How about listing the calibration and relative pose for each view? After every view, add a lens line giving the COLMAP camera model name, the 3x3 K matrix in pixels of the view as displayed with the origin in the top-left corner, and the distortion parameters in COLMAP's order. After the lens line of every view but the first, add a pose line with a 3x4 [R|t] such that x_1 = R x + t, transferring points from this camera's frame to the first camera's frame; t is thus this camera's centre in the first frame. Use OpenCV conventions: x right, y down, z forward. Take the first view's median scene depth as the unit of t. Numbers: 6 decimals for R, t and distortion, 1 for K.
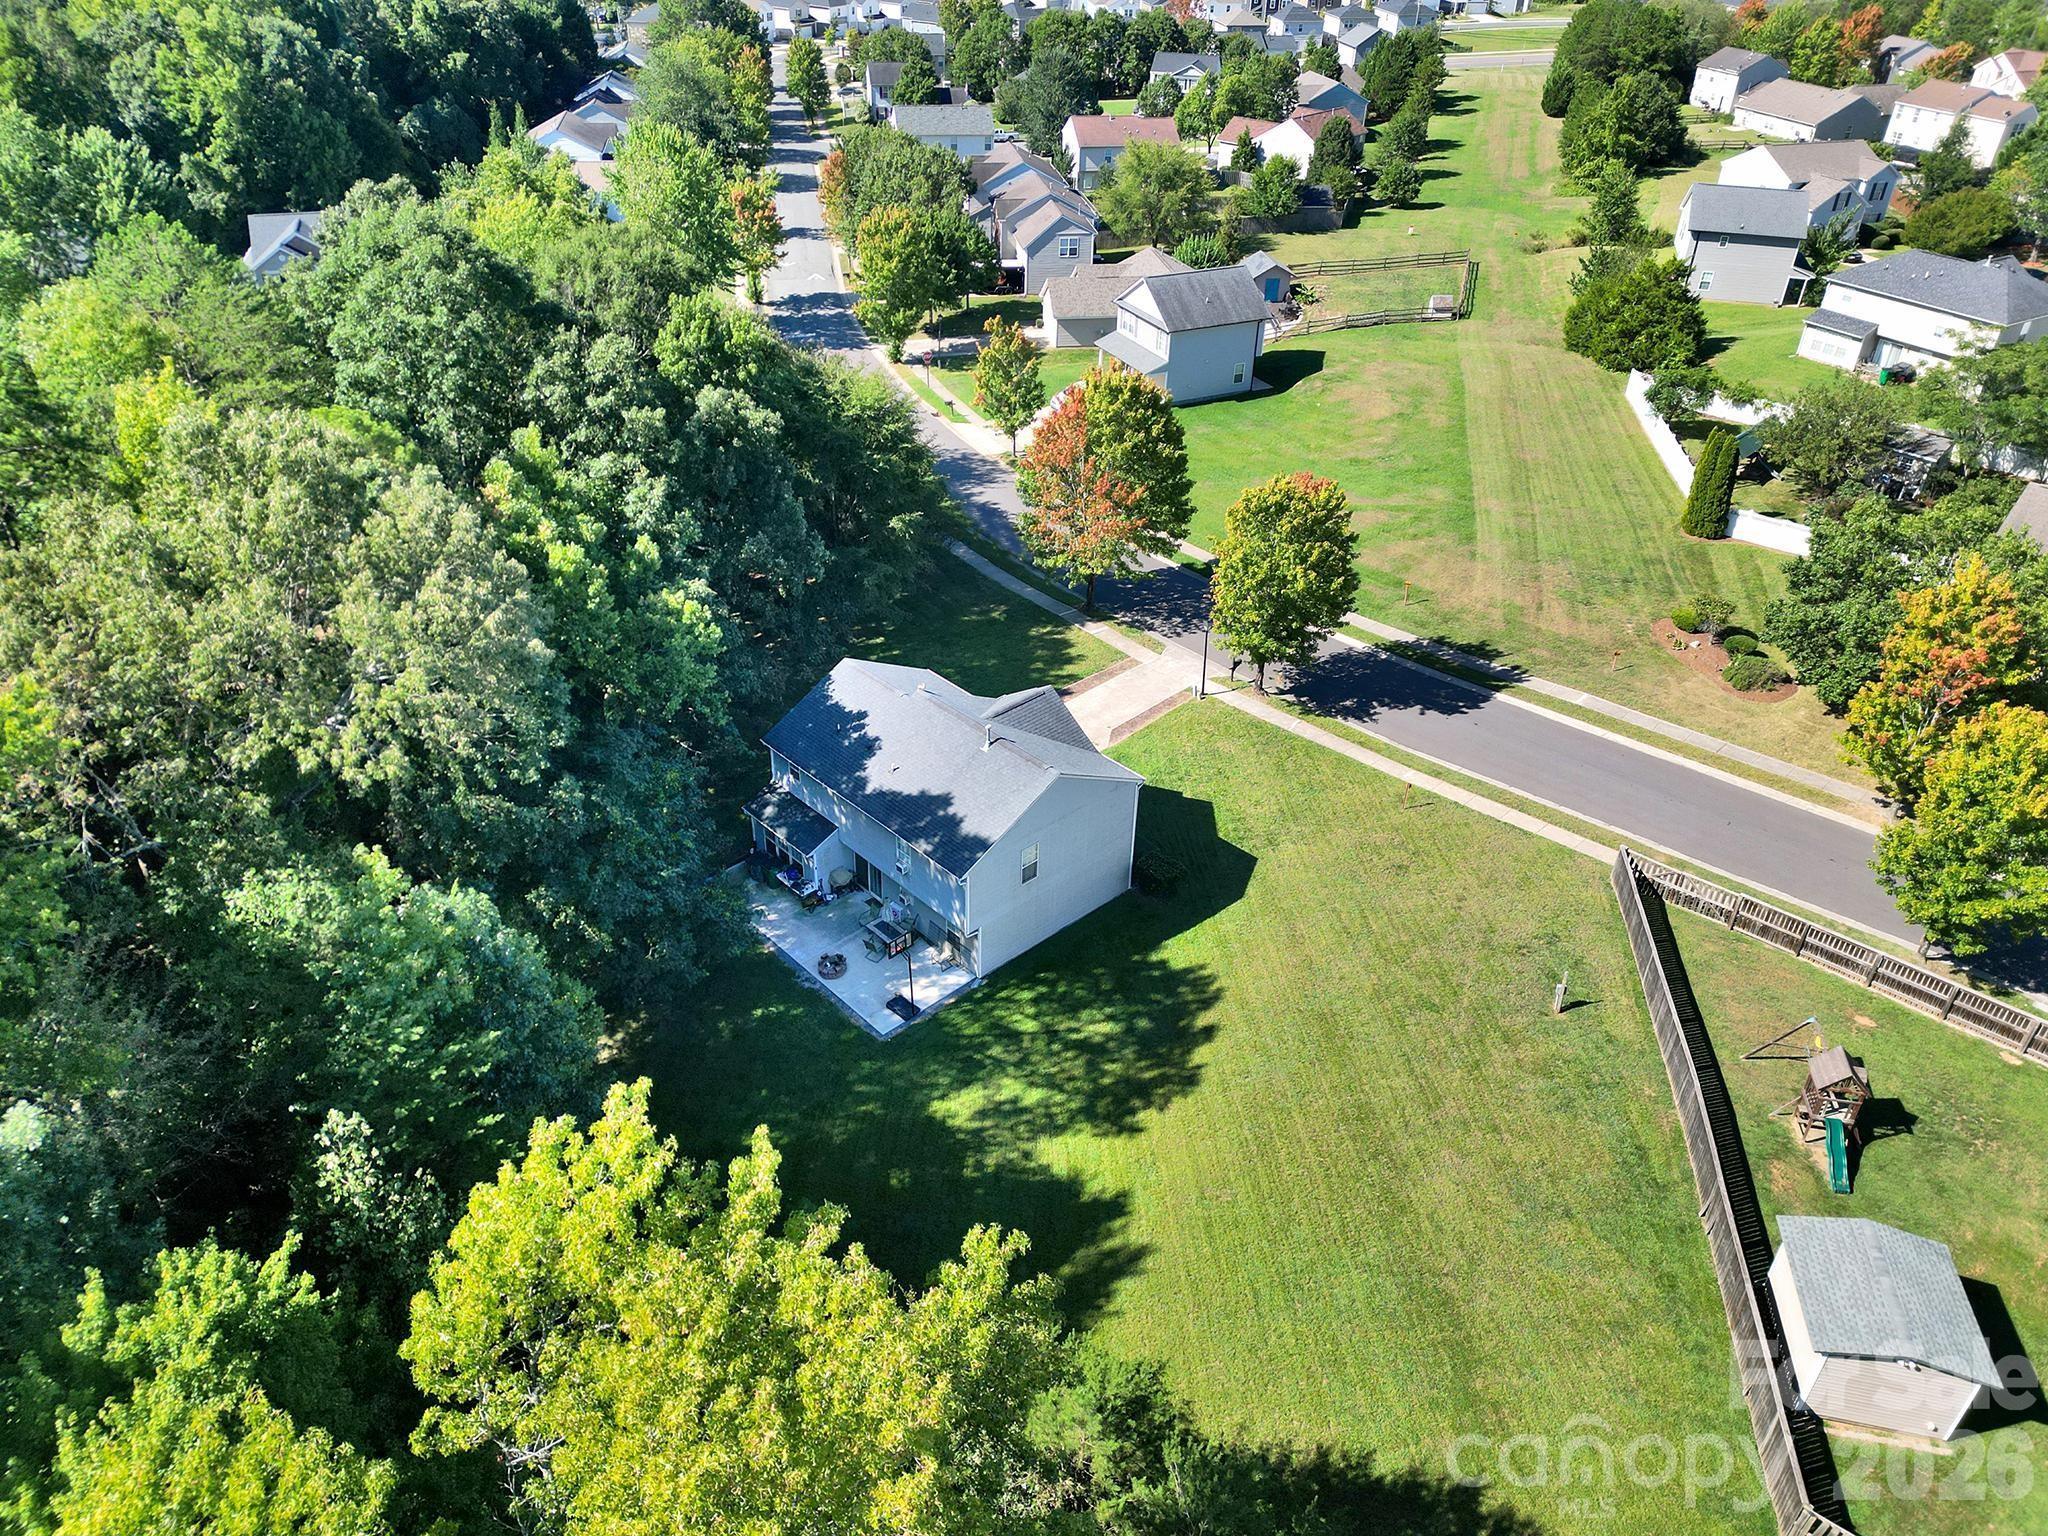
lens RADIAL K [[1436.0, 0, 1024.0], [0, 1436.0, 768.0], [0, 0, 1]] dist [0.091591, -0.088760]
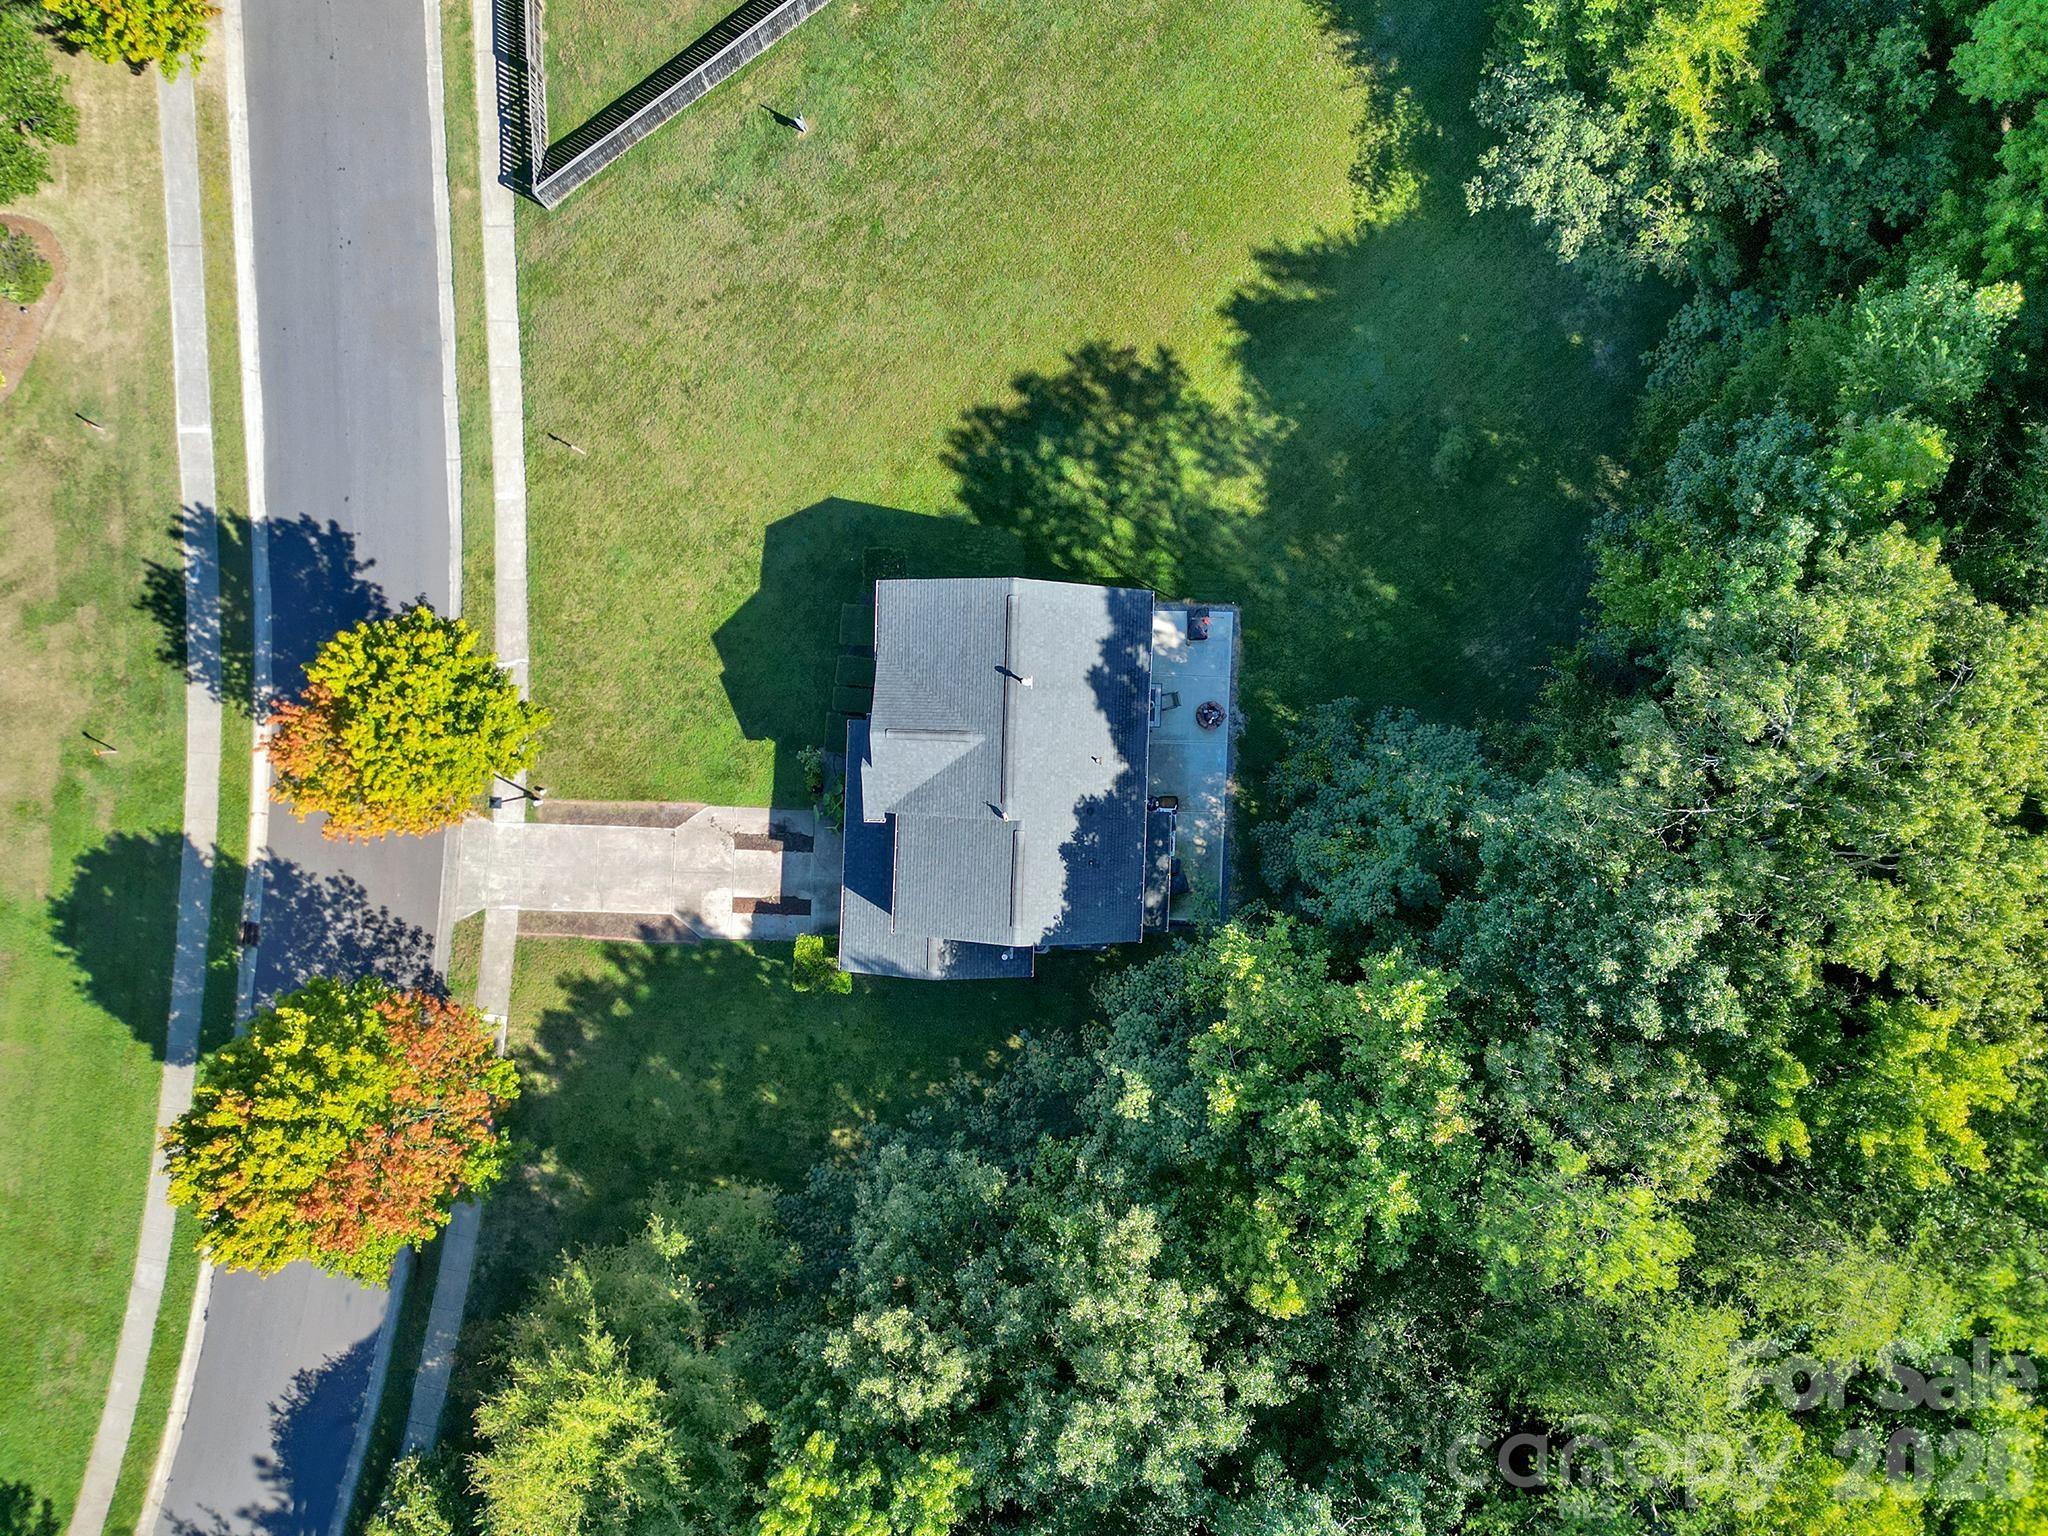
lens RADIAL K [[1436.0, 0, 1024.0], [0, 1436.0, 768.0], [0, 0, 1]] dist [0.091591, -0.088760]
pose [[-0.707050, -0.705222, -0.052371, -0.015407], [0.377249, -0.438793, 0.815563, -0.772535], [-0.598133, 0.556887, 0.576293, 0.510519]]
